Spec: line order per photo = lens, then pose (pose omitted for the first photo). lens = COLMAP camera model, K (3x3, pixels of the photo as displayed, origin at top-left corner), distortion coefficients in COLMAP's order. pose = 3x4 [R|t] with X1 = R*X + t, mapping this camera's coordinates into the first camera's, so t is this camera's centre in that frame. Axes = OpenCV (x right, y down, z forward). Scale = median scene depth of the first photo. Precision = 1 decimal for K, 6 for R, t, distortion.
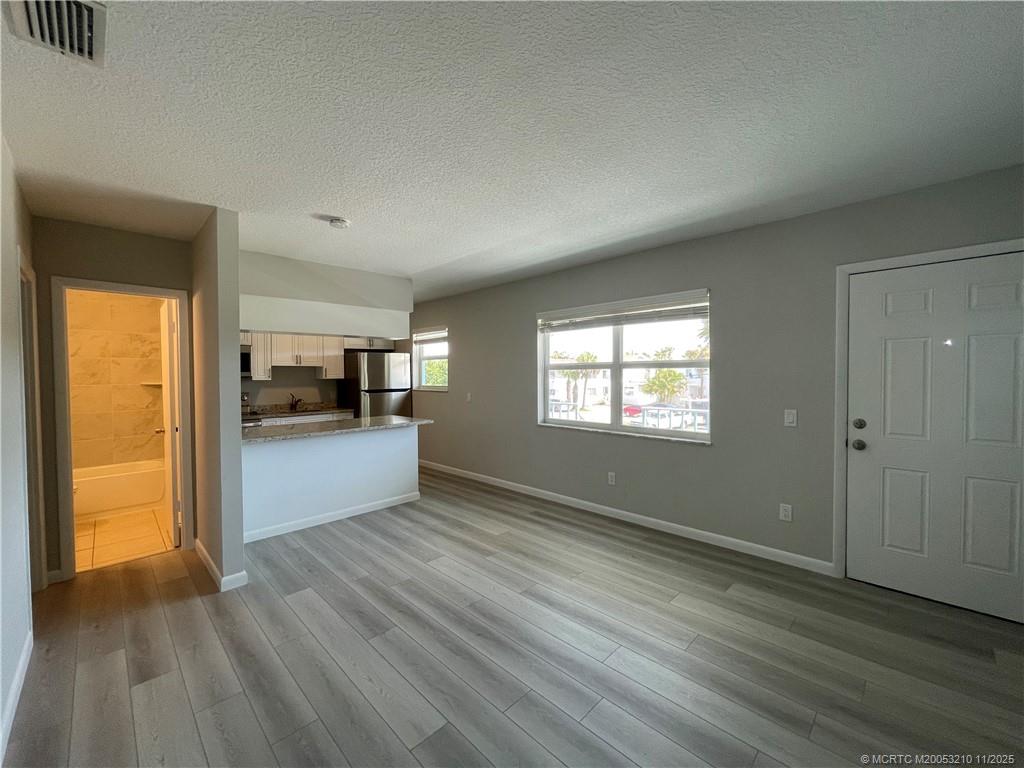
lens RADIAL K [[415.7, 0, 511.0], [0, 415.7, 382.9], [0, 0, 1]] dist [0.002100, 0.000014]
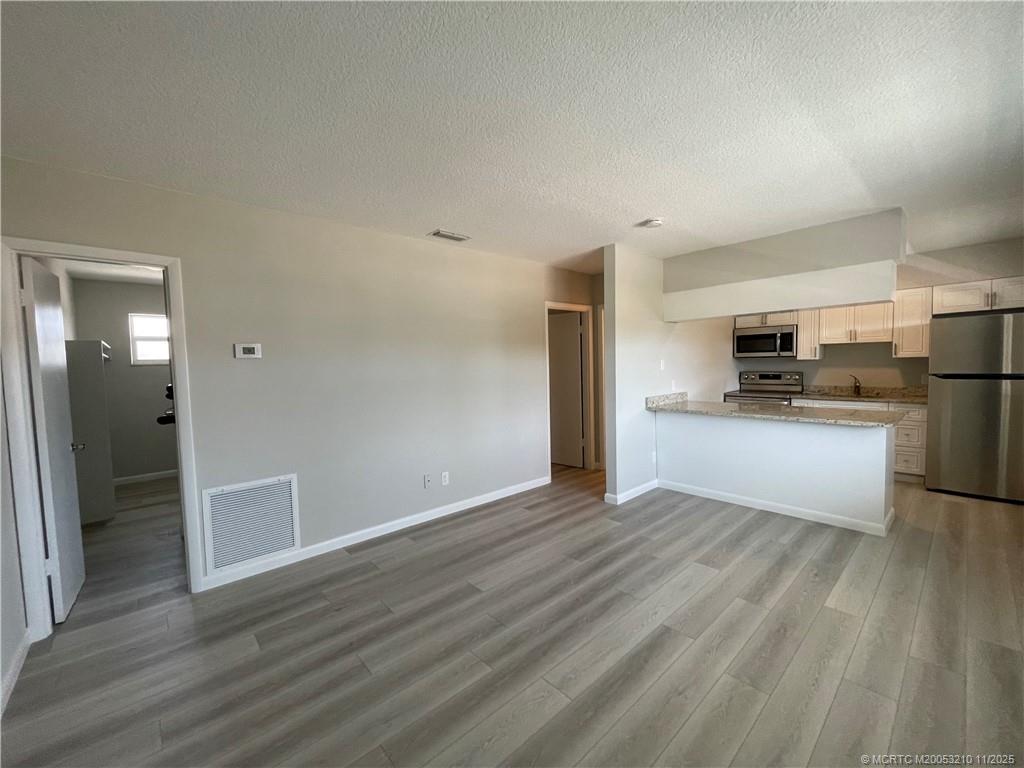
lens RADIAL K [[415.7, 0, 510.0], [0, 415.7, 383.4], [0, 0, 1]] dist [0.002100, 0.000014]
pose [[-0.049783, 0.059993, -0.996957, 0.393723], [0.002262, 0.998199, 0.059954, -0.010439], [0.998758, 0.000730, -0.049829, 0.352056]]
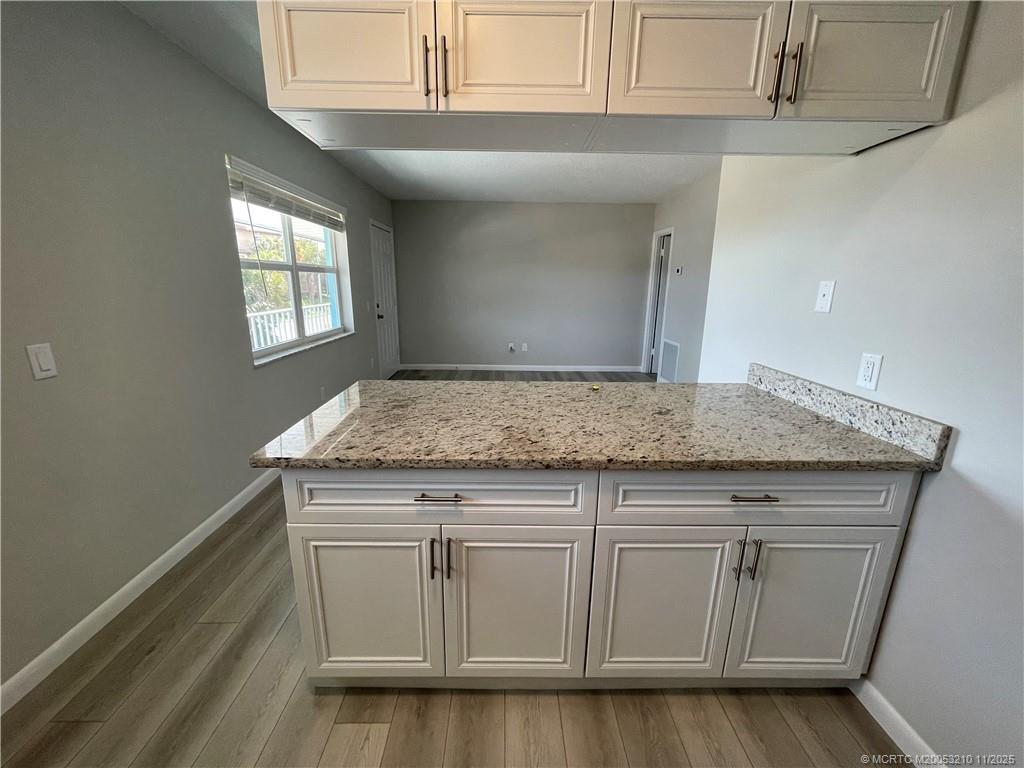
lens RADIAL K [[415.7, 0, 504.1], [0, 415.7, 387.4], [0, 0, 1]] dist [0.002100, 0.000014]
pose [[-0.709004, -0.170351, 0.684320, -0.488625], [0.013938, 0.966810, 0.255114, -0.011155], [-0.705067, 0.190415, -0.683098, 0.969879]]
